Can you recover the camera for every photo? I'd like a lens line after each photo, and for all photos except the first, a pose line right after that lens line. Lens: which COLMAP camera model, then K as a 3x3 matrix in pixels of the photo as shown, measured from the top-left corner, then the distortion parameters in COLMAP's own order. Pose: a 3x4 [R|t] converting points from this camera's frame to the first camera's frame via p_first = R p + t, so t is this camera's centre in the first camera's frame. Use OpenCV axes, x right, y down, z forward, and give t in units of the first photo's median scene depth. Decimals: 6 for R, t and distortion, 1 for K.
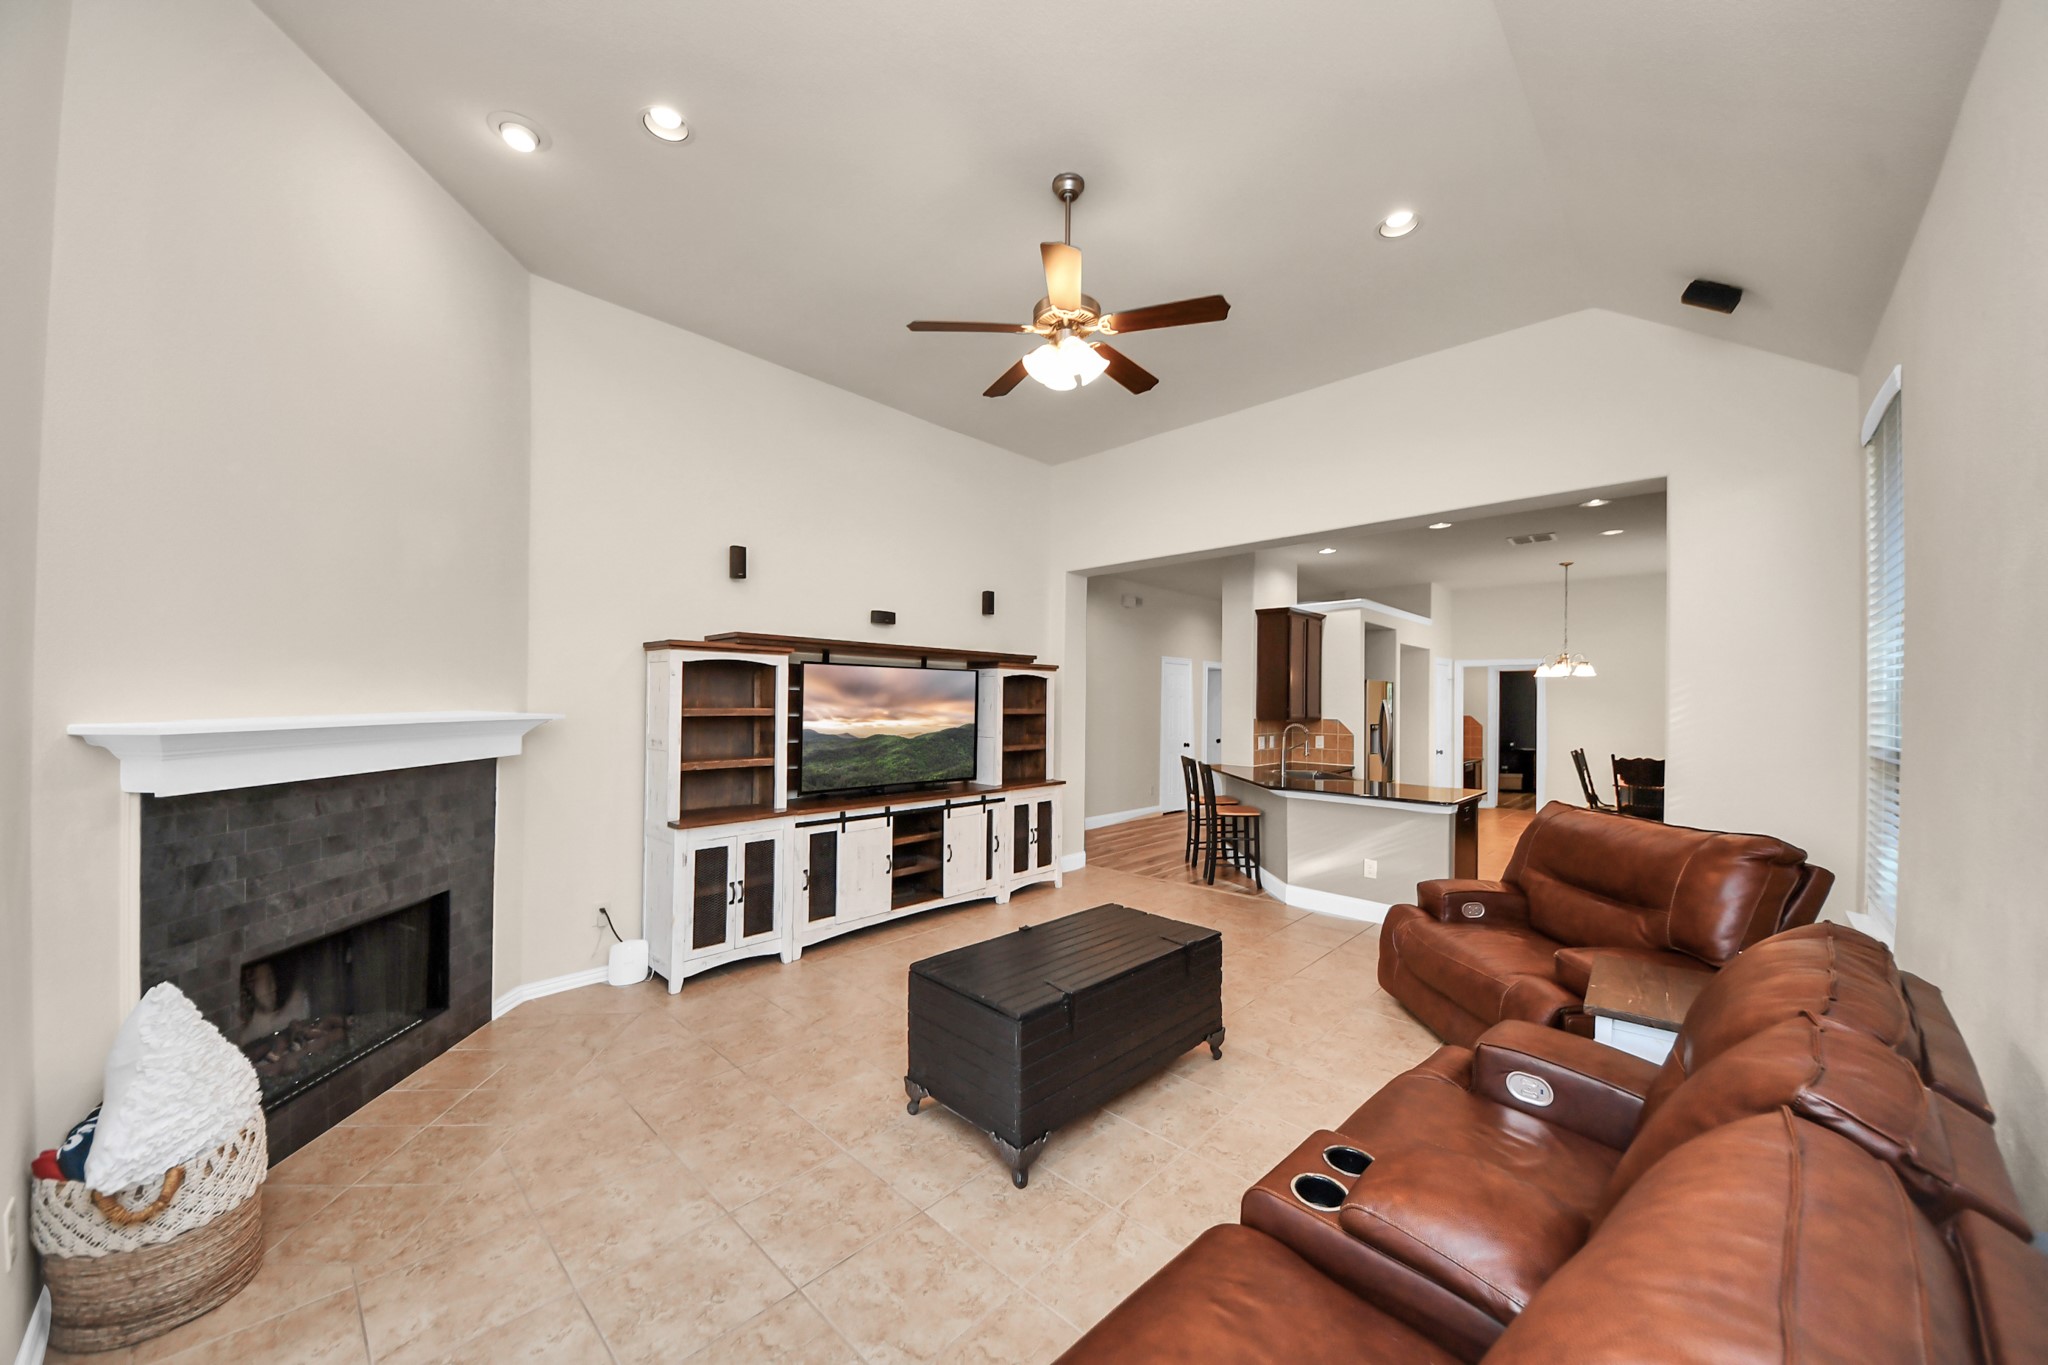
lens RADIAL K [[727.1, 0, 1018.6], [0, 727.1, 691.4], [0, 0, 1]] dist [0.001371, -0.001664]
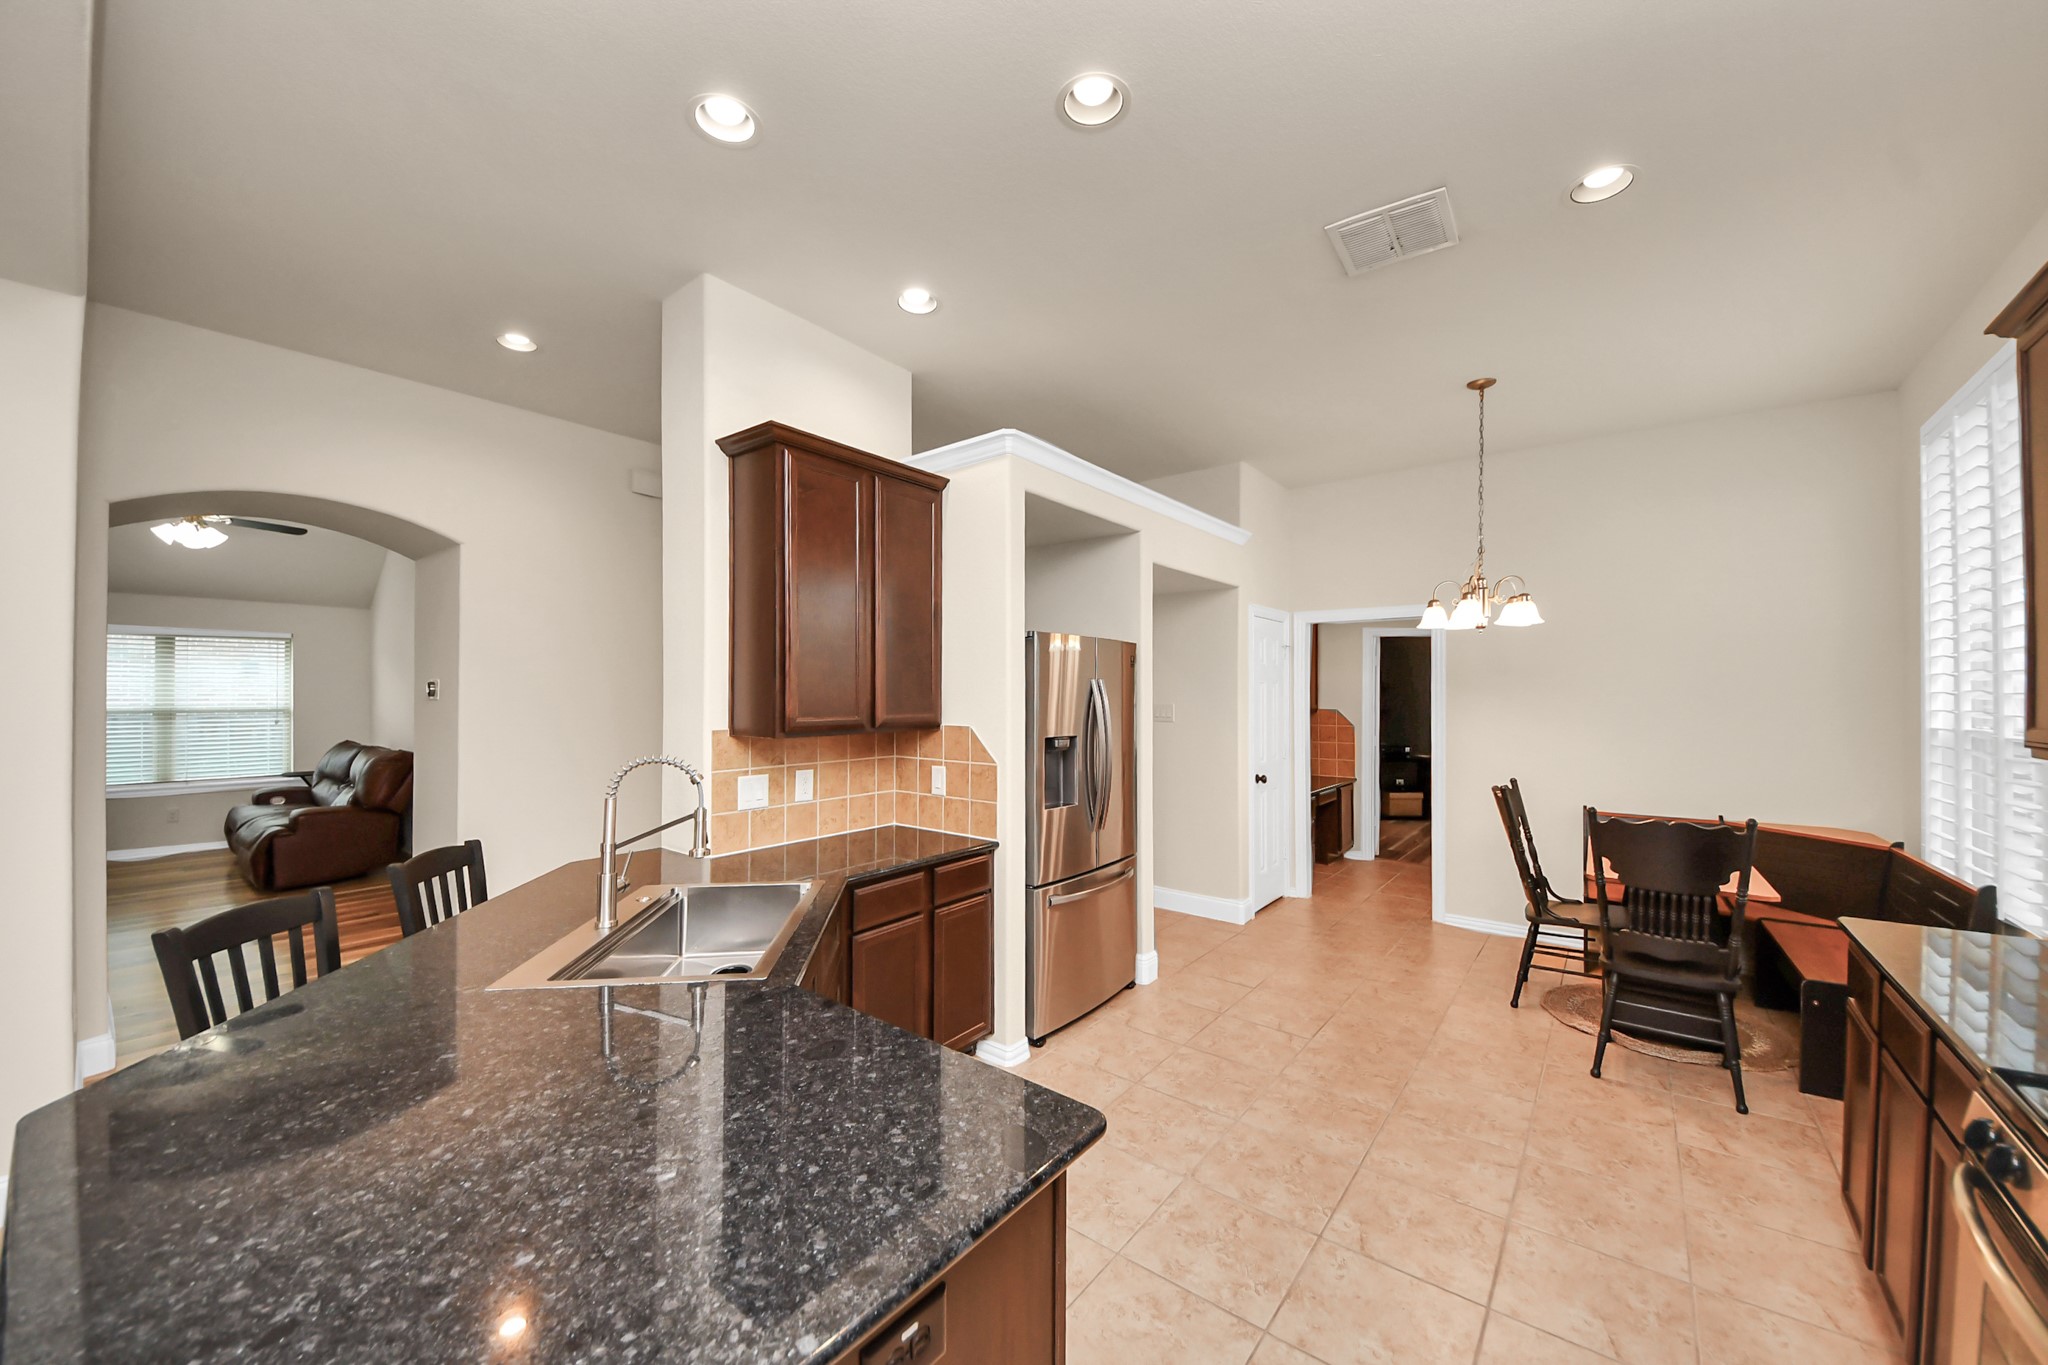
lens RADIAL K [[727.1, 0, 1024.4], [0, 727.1, 677.9], [0, 0, 1]] dist [0.001371, -0.001664]
pose [[0.995278, -0.005546, 0.096910, 0.423324], [0.005799, 0.999980, -0.002330, 0.011572], [-0.096896, 0.002881, 0.995290, 0.574165]]
